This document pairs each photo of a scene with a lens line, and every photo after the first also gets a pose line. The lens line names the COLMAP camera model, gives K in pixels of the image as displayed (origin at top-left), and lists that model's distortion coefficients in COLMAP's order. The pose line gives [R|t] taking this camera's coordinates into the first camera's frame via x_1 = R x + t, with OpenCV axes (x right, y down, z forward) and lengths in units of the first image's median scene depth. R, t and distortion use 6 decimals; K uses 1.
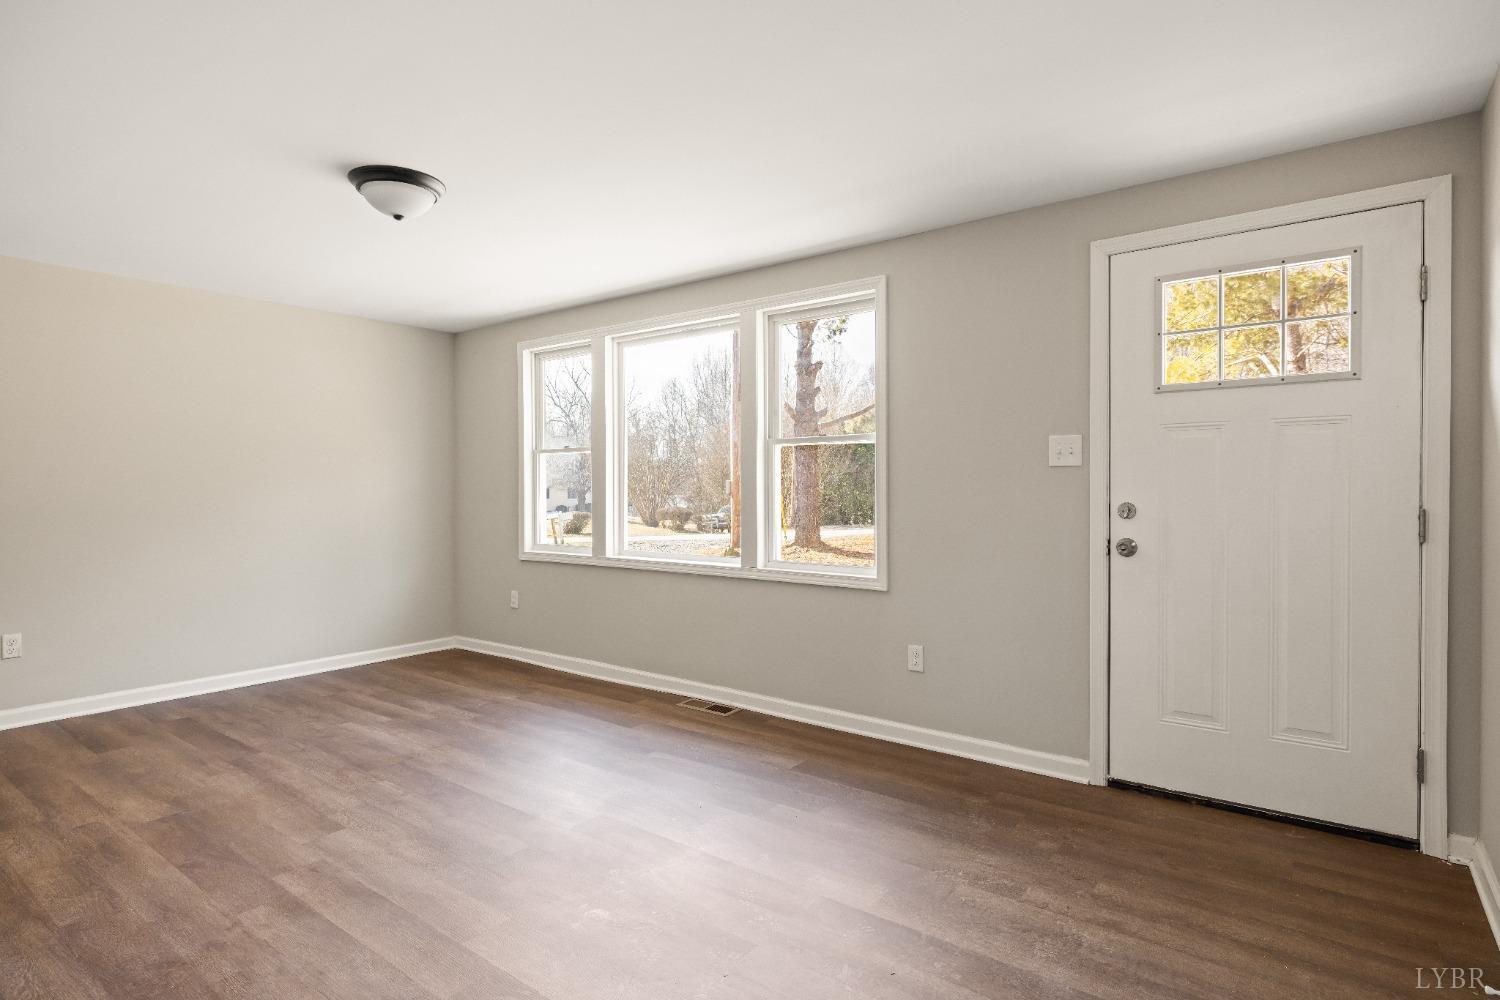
lens RADIAL K [[775.7, 0, 750.0], [0, 775.7, 500.0], [0, 0, 1]] dist [-0.001239, 0.000818]
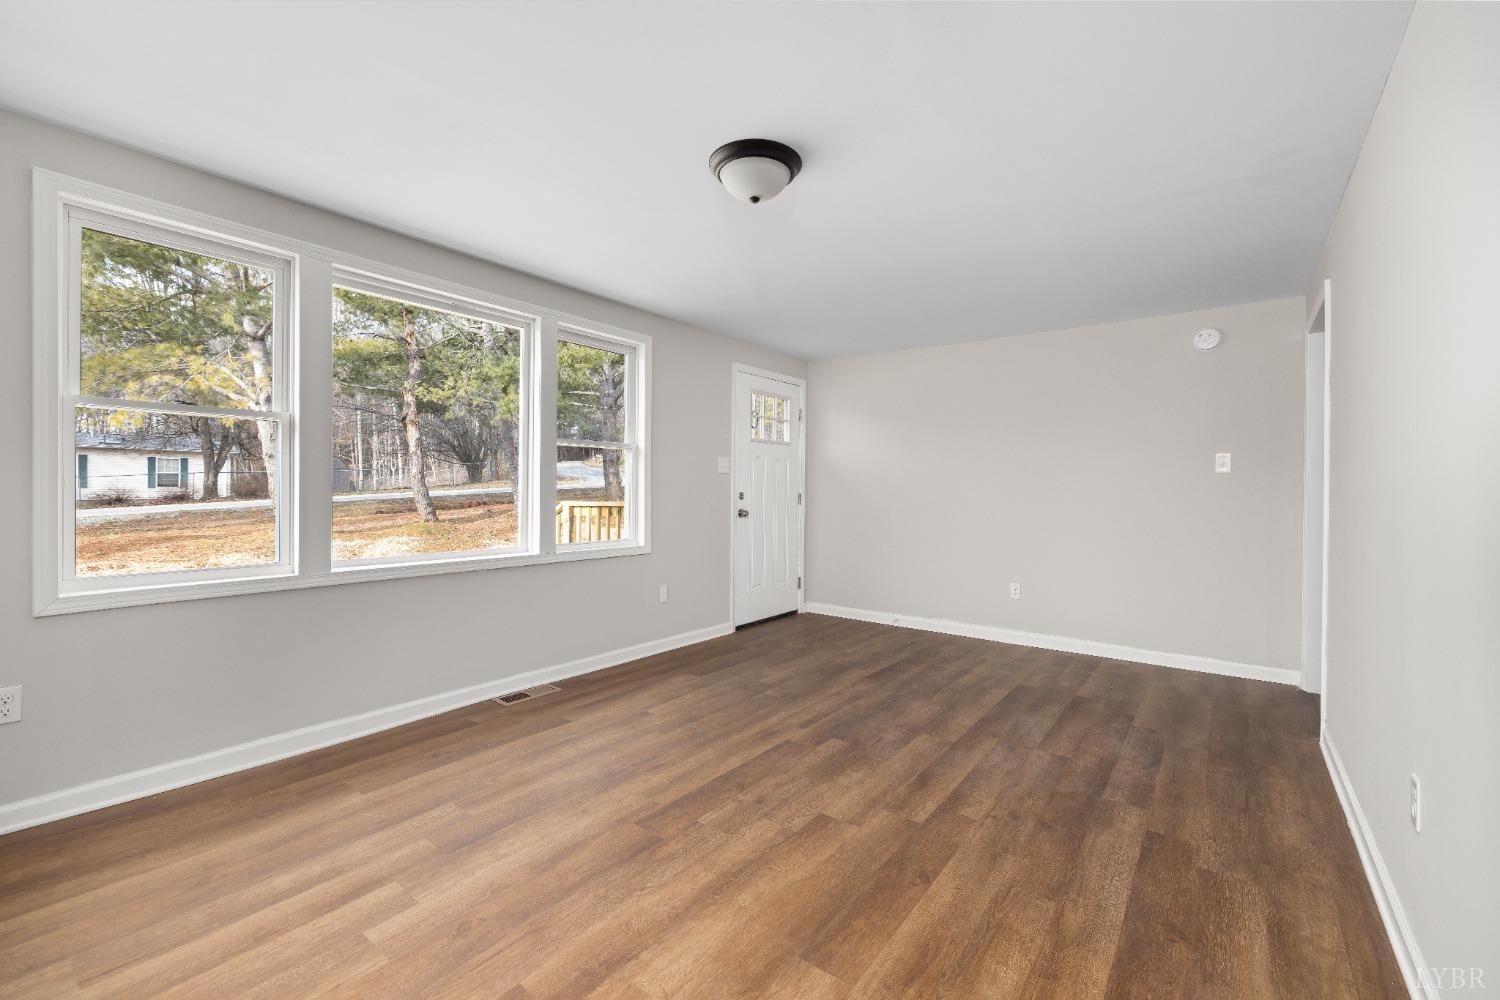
lens RADIAL K [[619.4, 0, 746.7], [0, 619.4, 492.3], [0, 0, 1]] dist [0.000108, -0.000178]
pose [[0.011880, -0.002916, 0.999925, -1.142517], [0.002260, 0.999993, 0.002890, -0.000644], [-0.999927, 0.002226, 0.011887, 0.931185]]
